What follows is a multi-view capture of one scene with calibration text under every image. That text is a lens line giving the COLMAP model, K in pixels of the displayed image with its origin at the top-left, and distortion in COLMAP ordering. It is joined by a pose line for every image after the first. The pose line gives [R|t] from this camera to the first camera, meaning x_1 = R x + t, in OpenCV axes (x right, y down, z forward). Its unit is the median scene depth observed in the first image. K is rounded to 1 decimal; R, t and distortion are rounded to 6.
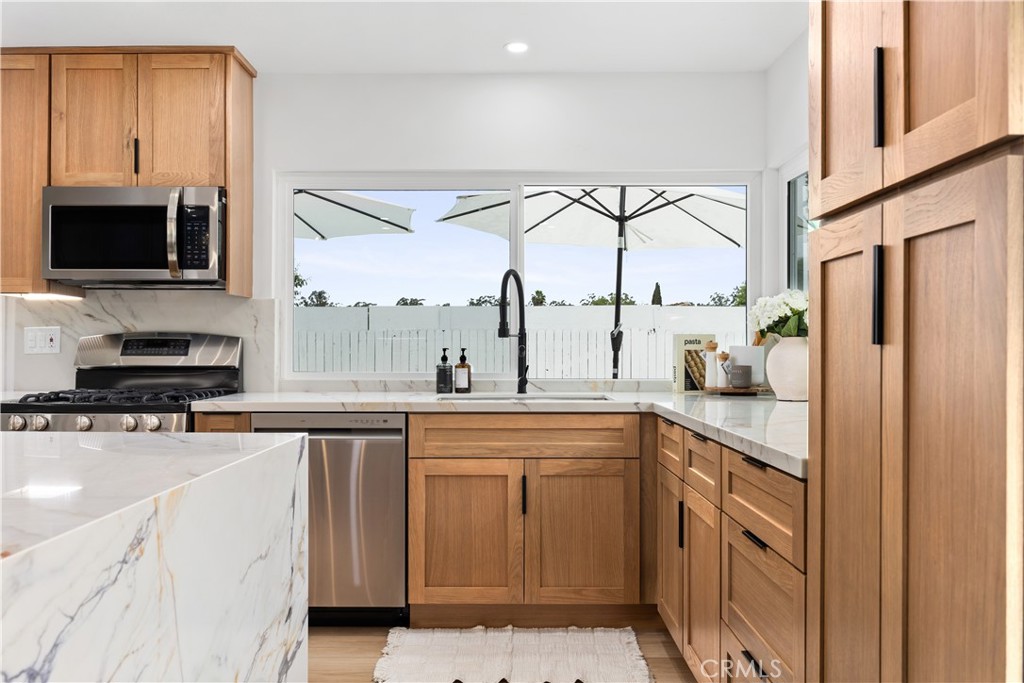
lens RADIAL K [[782.0, 0, 515.5], [0, 782.0, 345.6], [0, 0, 1]] dist [-0.006316, 0.000119]
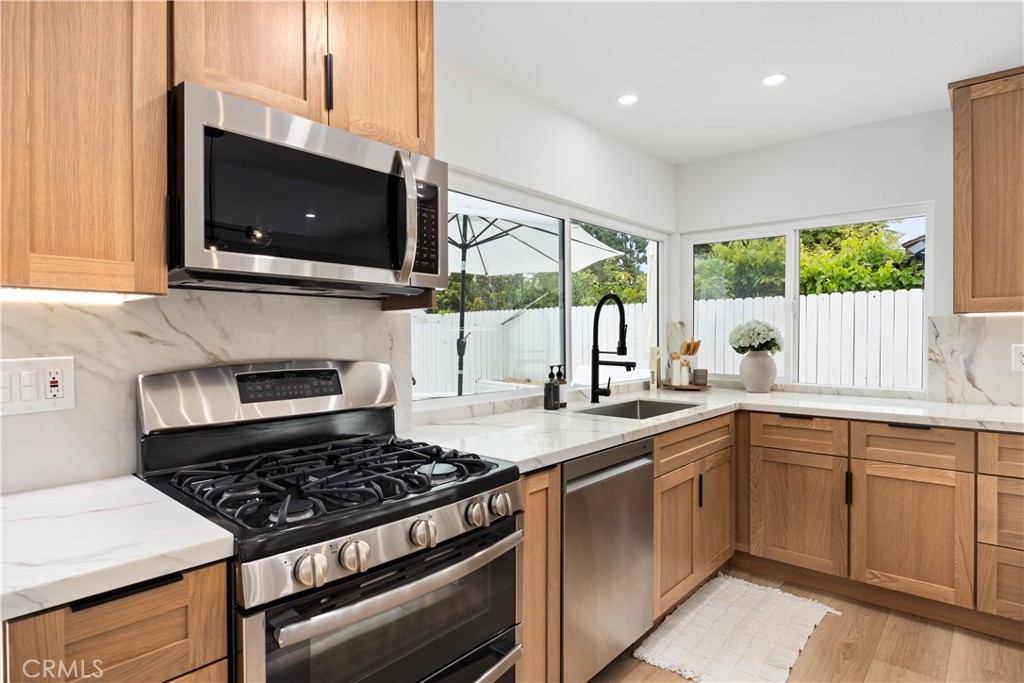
lens RADIAL K [[551.1, 0, 513.3], [0, 551.1, 339.7], [0, 0, 1]] dist [-0.005463, -0.001207]
pose [[0.665124, -0.009176, 0.746677, -0.728539], [0.003043, 0.999950, 0.009578, -0.041541], [-0.746727, -0.004099, 0.665118, 0.607276]]
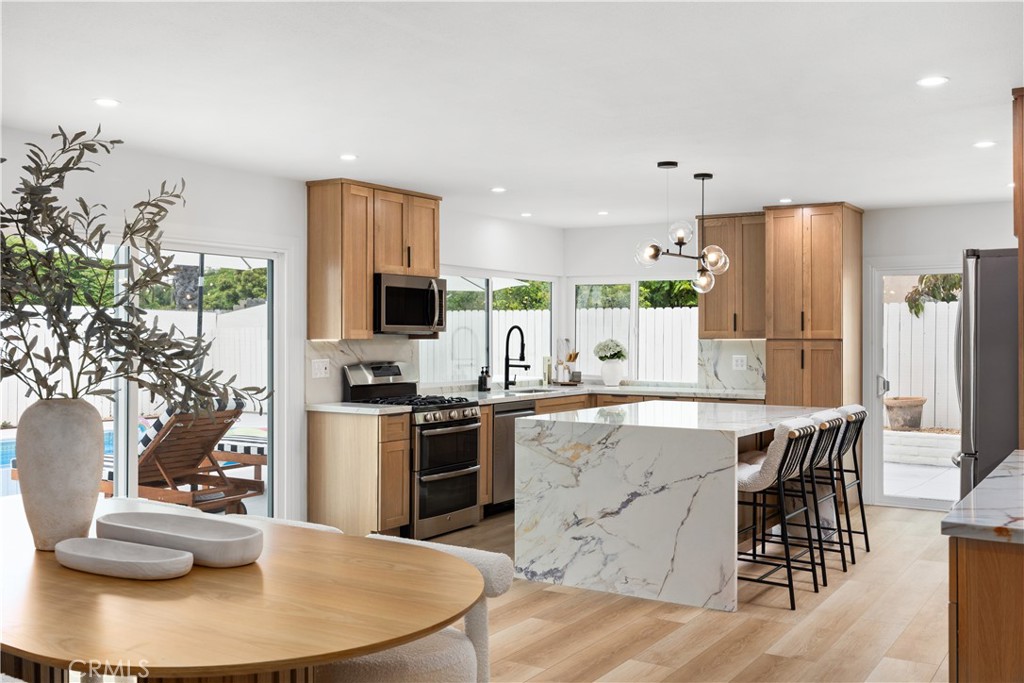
lens RADIAL K [[967.4, 0, 512.0], [0, 967.4, 341.5], [0, 0, 1]] dist [-0.002067, -0.006559]
pose [[0.544084, -0.004788, 0.839017, -2.127444], [-0.003091, 0.999965, 0.007711, -0.080061], [-0.839025, -0.006789, 0.544051, -0.310256]]
